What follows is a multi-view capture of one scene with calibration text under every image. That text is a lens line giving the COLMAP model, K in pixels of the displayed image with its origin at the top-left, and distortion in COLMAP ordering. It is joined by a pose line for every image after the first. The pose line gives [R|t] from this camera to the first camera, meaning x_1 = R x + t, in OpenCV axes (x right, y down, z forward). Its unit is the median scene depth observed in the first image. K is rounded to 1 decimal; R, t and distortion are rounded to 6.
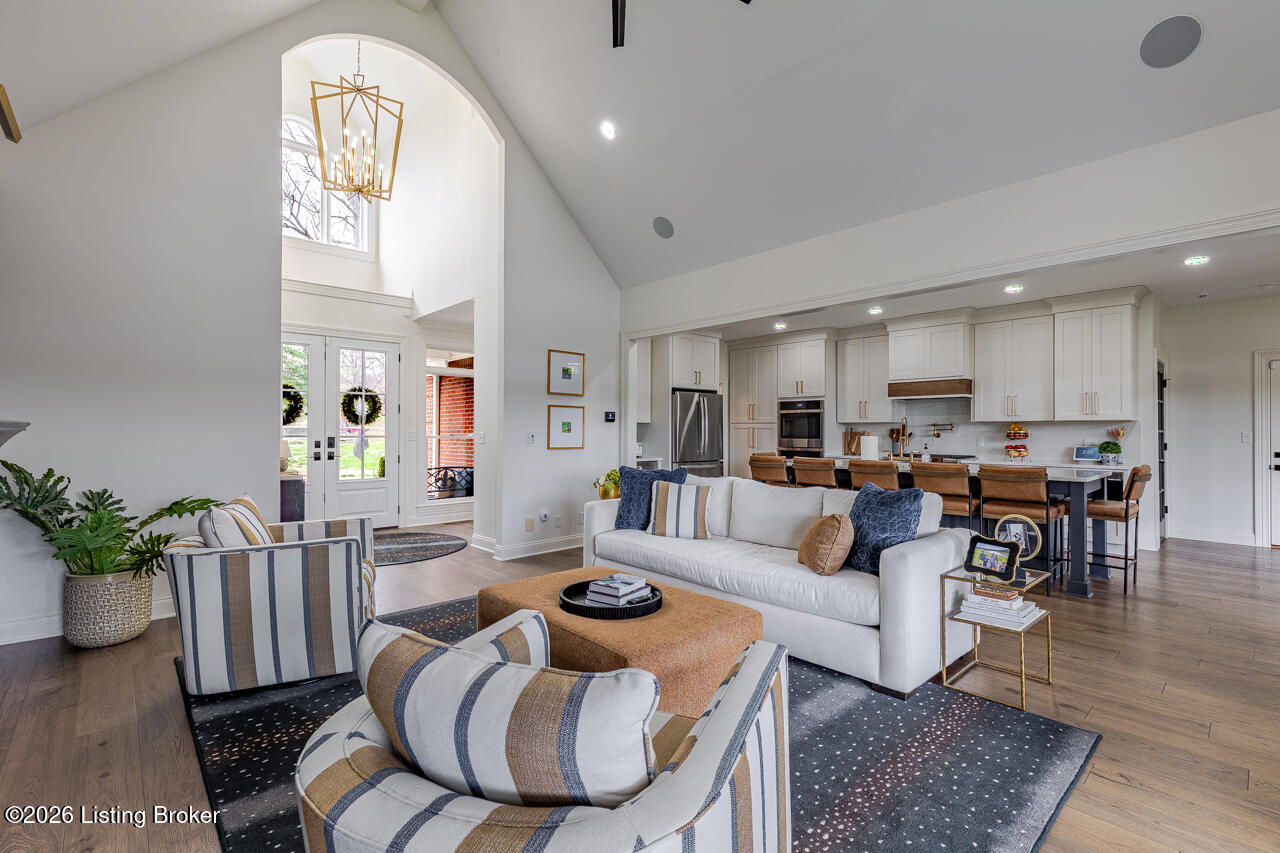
lens RADIAL K [[574.6, 0, 644.9], [0, 574.6, 428.3], [0, 0, 1]] dist [0.006810, -0.002113]
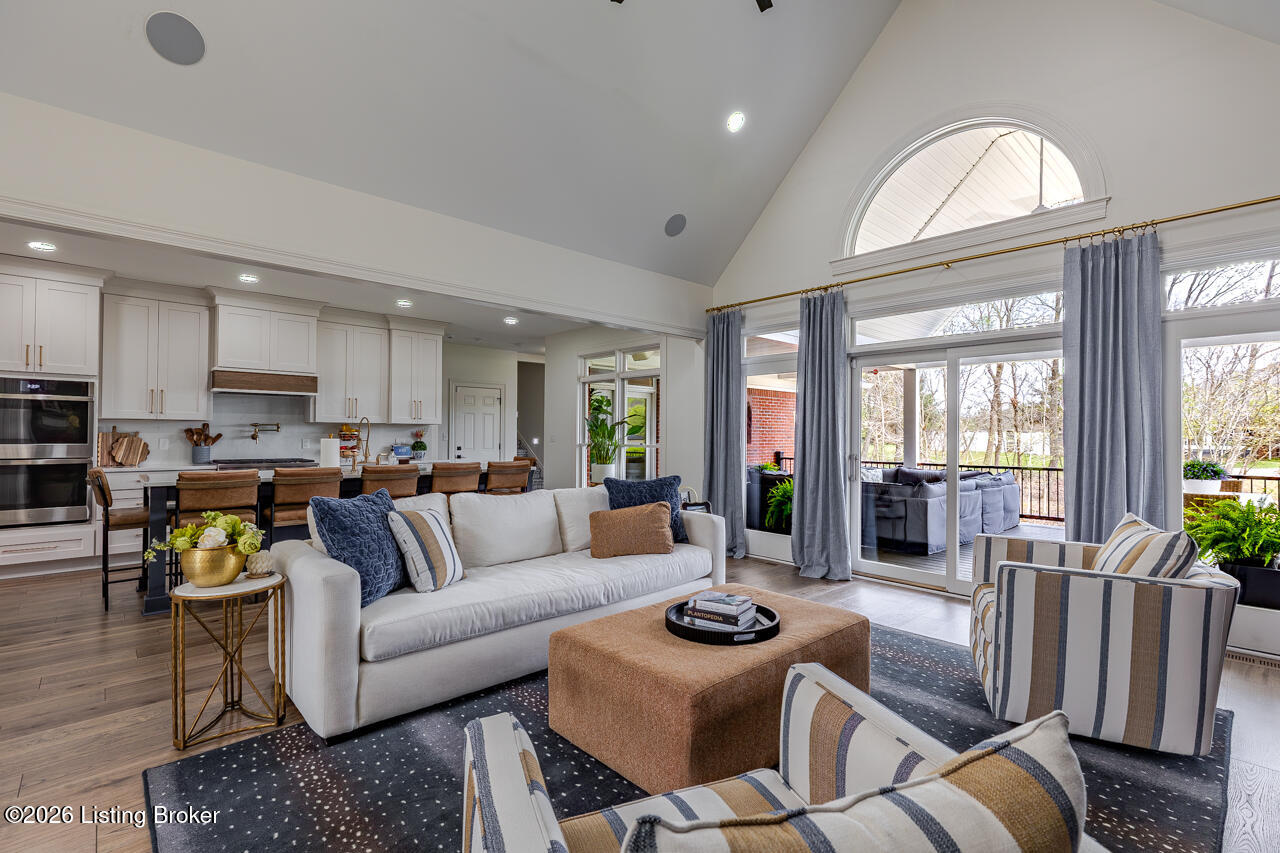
lens RADIAL K [[574.6, 0, 646.2], [0, 574.6, 430.4], [0, 0, 1]] dist [0.006810, -0.002113]
pose [[-0.011718, 0.005812, 0.999914, -0.403486], [-0.009928, 0.999933, -0.005928, 0.002165], [-0.999882, -0.009996, -0.011659, 0.478121]]
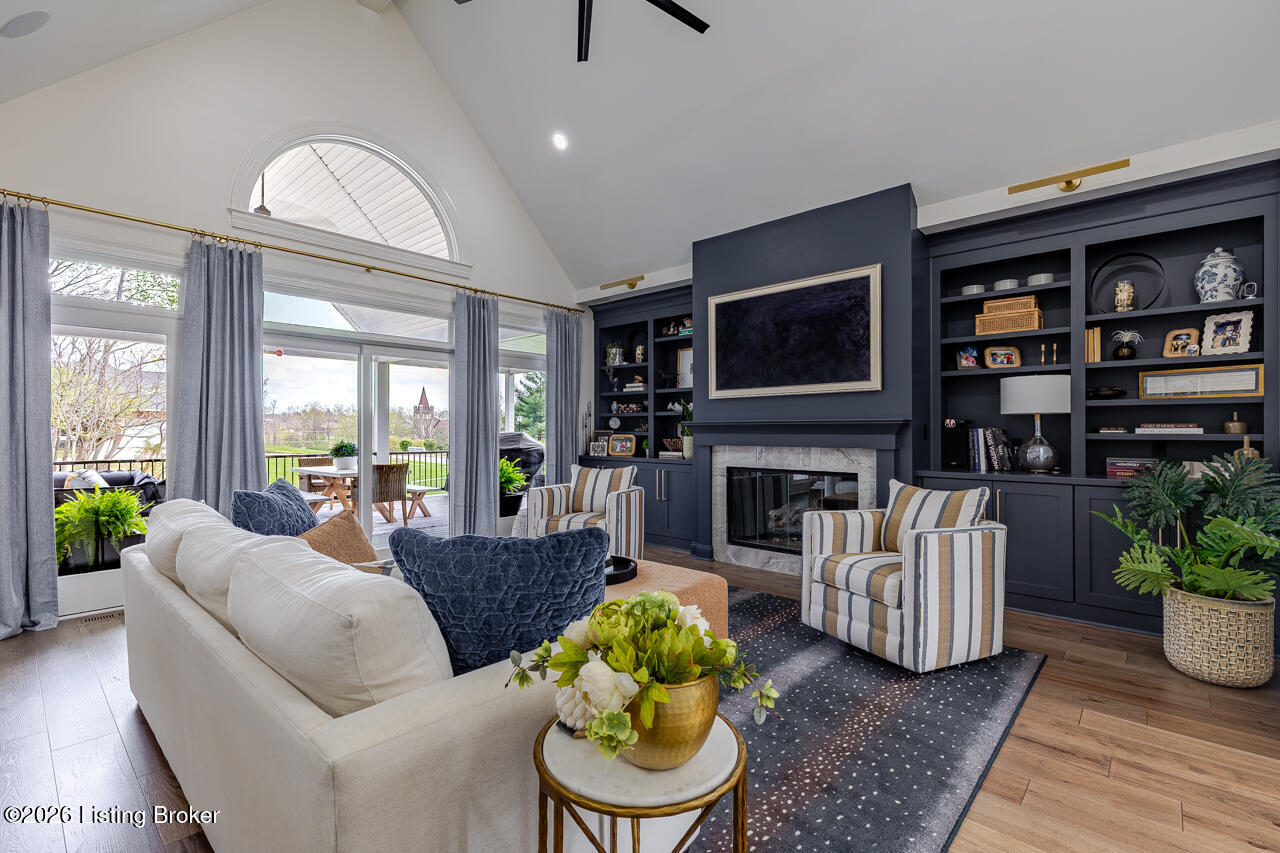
lens RADIAL K [[574.6, 0, 645.0], [0, 574.6, 428.5], [0, 0, 1]] dist [0.006810, -0.002113]
pose [[-0.995998, -0.002515, -0.089339, -0.023223], [-0.002046, 0.999984, -0.005341, 0.010215], [0.089351, -0.005137, -0.995987, 0.891737]]
